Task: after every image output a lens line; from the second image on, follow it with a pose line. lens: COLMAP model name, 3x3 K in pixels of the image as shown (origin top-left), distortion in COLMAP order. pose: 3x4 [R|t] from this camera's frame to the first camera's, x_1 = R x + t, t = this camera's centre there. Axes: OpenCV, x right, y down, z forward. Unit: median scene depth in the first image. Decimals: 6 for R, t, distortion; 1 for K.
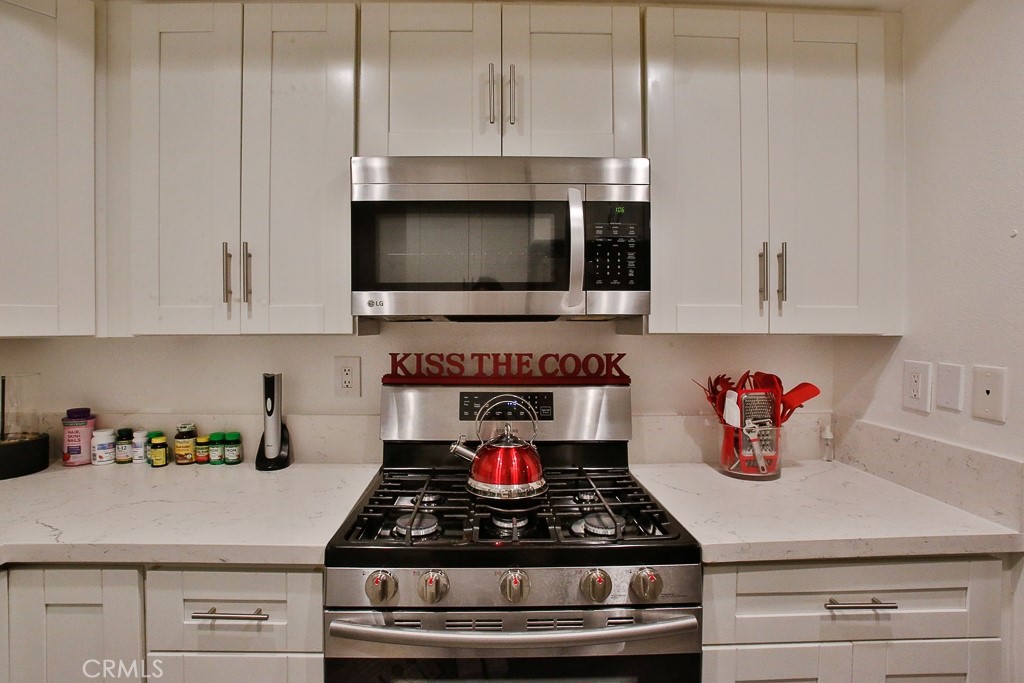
lens RADIAL K [[512.1, 0, 504.5], [0, 512.1, 332.5], [0, 0, 1]] dist [-0.070894, 0.030729]
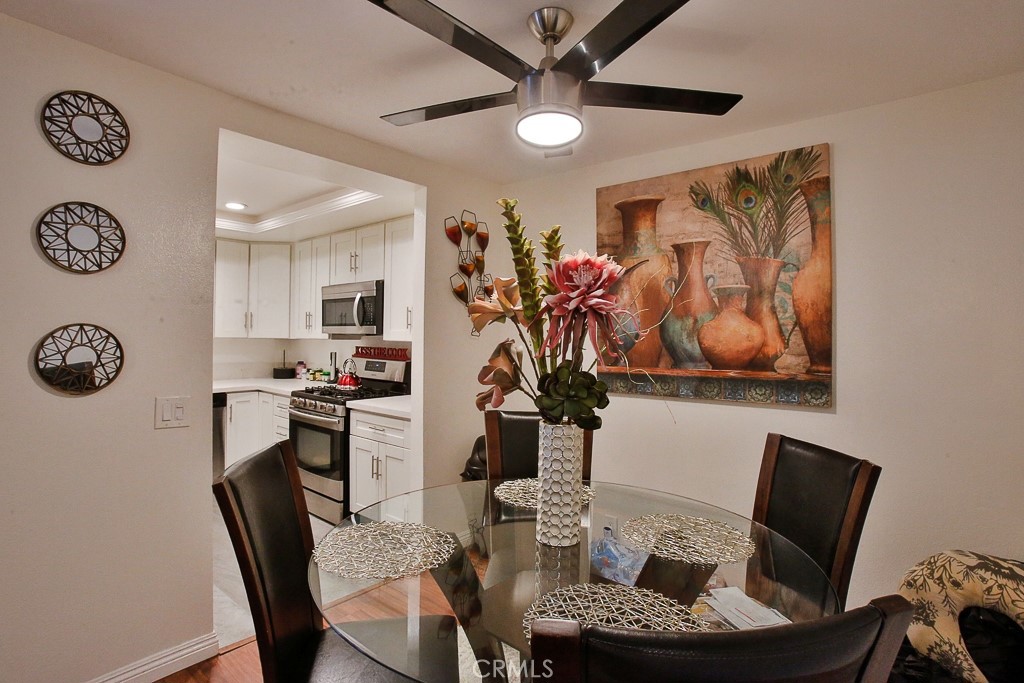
lens RADIAL K [[512.1, 0, 504.5], [0, 512.1, 332.5], [0, 0, 1]] dist [-0.070894, 0.030729]
pose [[0.747235, 0.006605, -0.664527, 2.362406], [-0.022835, 0.999615, -0.015741, -0.009730], [0.664168, 0.026936, 0.747098, -0.593620]]
